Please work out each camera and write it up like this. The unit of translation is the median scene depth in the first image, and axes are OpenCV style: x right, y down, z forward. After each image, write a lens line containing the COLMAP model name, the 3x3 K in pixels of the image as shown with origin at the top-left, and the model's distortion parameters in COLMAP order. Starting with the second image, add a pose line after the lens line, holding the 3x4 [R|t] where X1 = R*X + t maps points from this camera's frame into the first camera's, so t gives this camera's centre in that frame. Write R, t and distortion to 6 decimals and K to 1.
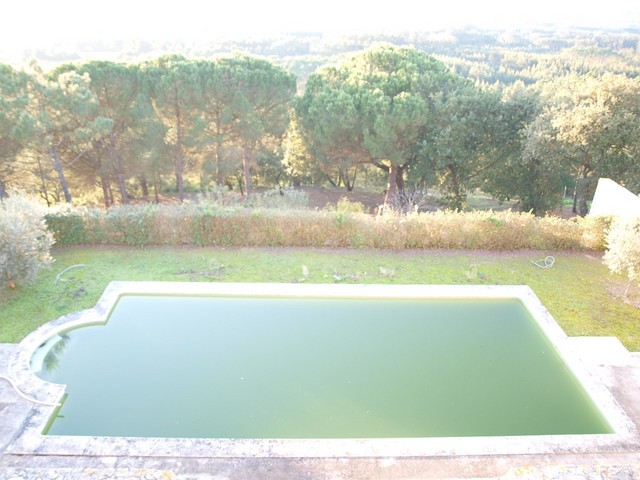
lens RADIAL K [[485.6, 0, 320.0], [0, 485.6, 240.0], [0, 0, 1]] dist [-0.100420, 0.062700]
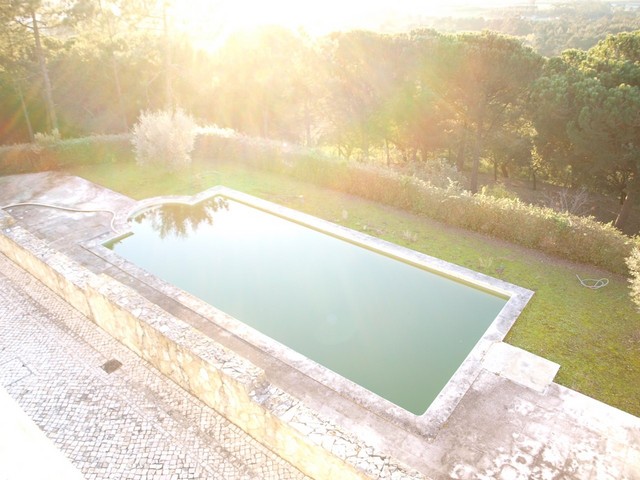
lens RADIAL K [[485.6, 0, 320.0], [0, 485.6, 240.0], [0, 0, 1]] dist [-0.100420, 0.062700]
pose [[0.777059, 0.276246, -0.565568, 0.599860], [-0.254901, 0.959676, 0.118525, -0.000492], [0.575504, 0.052063, 0.816140, 0.036750]]
